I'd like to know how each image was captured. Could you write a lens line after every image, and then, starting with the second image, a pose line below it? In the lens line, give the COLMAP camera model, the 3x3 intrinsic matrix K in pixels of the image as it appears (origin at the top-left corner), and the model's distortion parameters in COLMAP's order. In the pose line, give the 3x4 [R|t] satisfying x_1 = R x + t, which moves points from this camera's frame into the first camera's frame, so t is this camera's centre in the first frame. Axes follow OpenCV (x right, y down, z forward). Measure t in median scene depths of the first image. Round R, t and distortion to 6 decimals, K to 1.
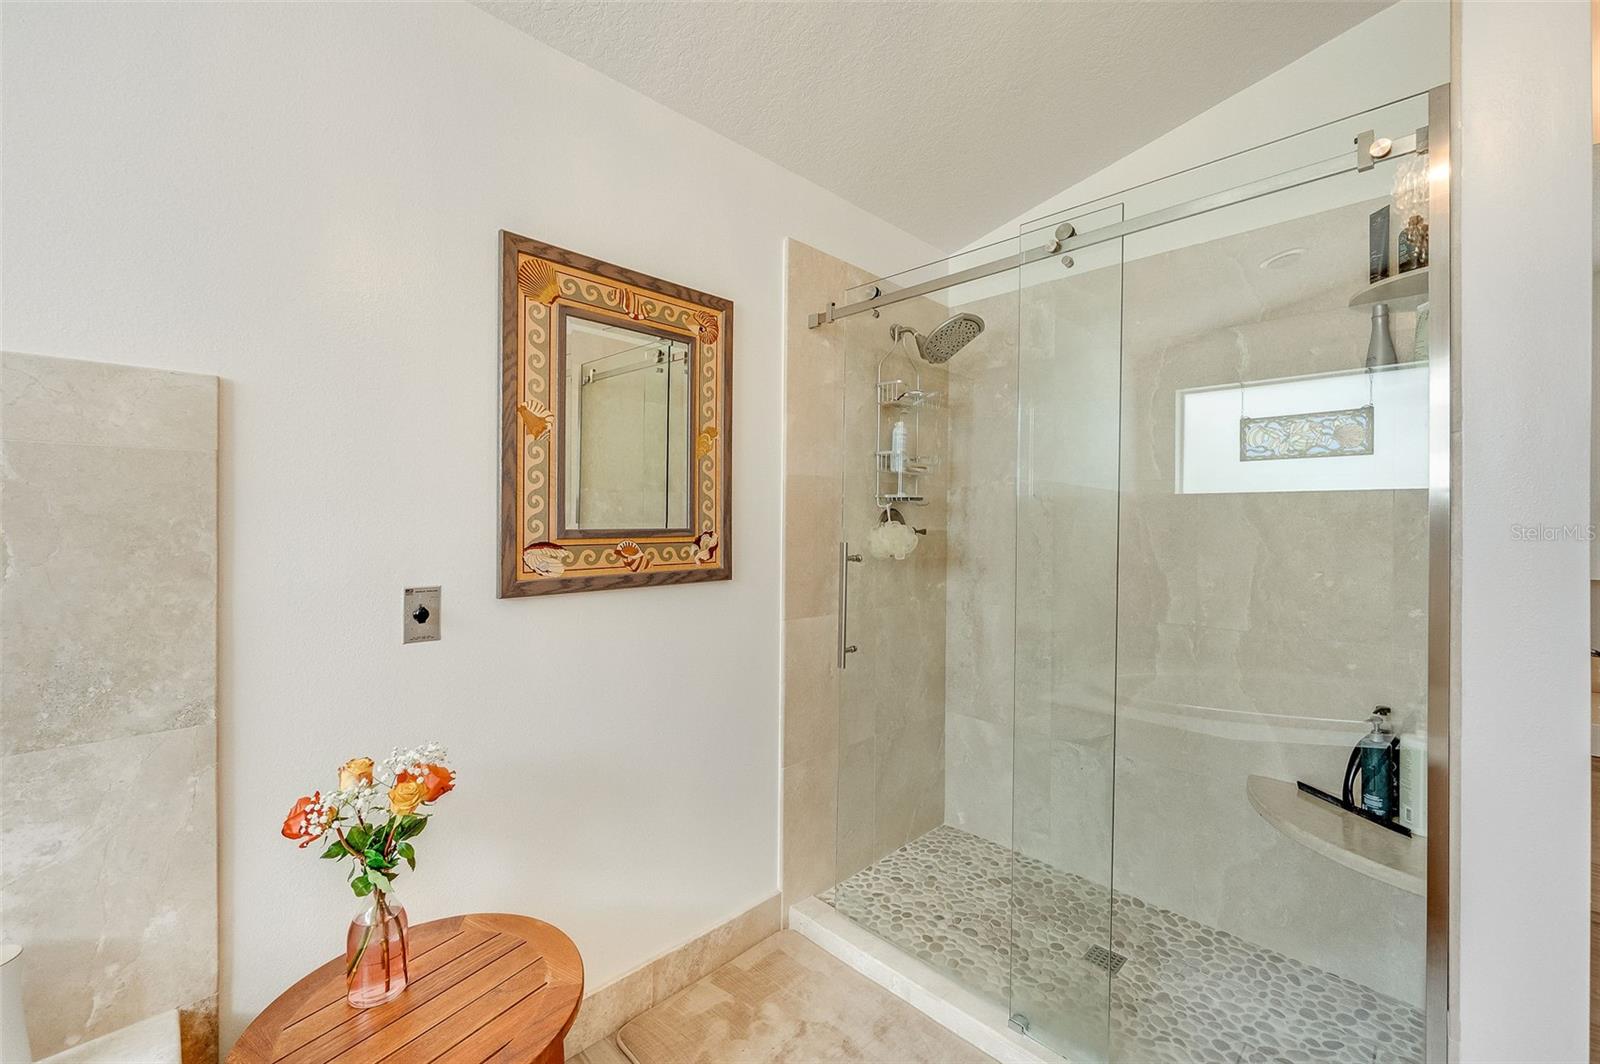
lens RADIAL K [[640.6, 0, 803.4], [0, 640.6, 525.7], [0, 0, 1]] dist [-0.001038, -0.000224]
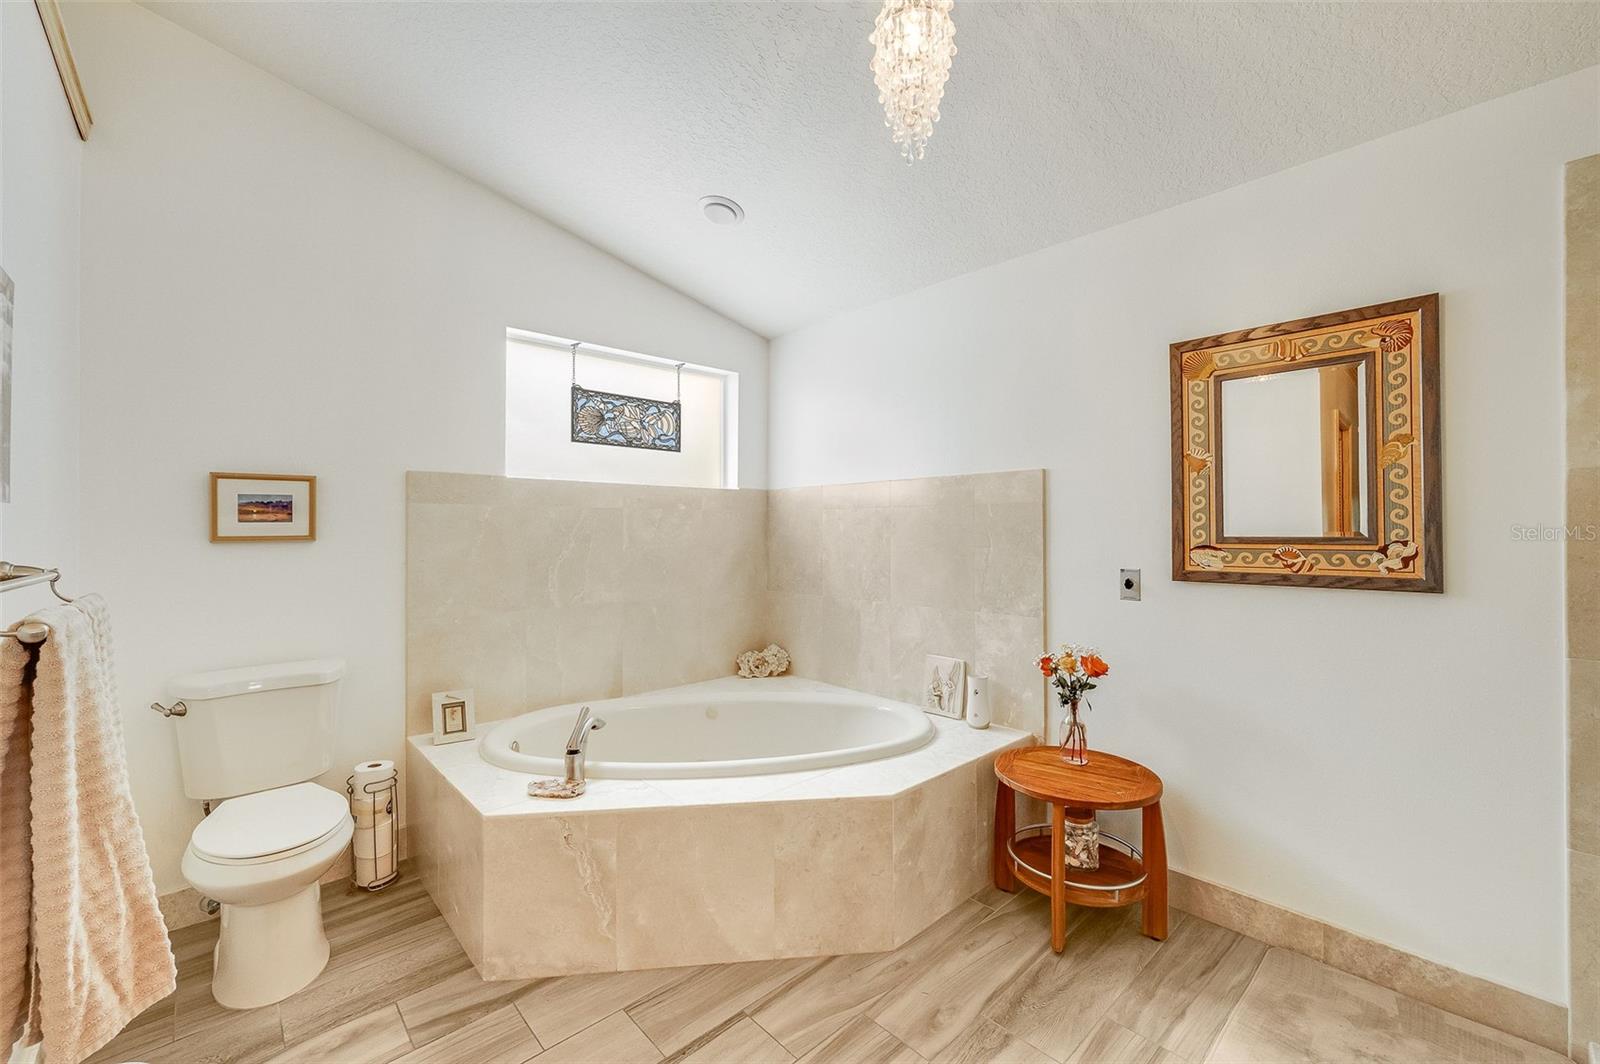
lens RADIAL K [[640.6, 0, 803.4], [0, 640.6, 525.7], [0, 0, 1]] dist [-0.001038, -0.000224]
pose [[-0.009905, -0.007078, -0.999926, 0.933672], [-0.001113, 0.999974, -0.007067, -0.006211], [0.999950, 0.001043, -0.009913, 0.102643]]
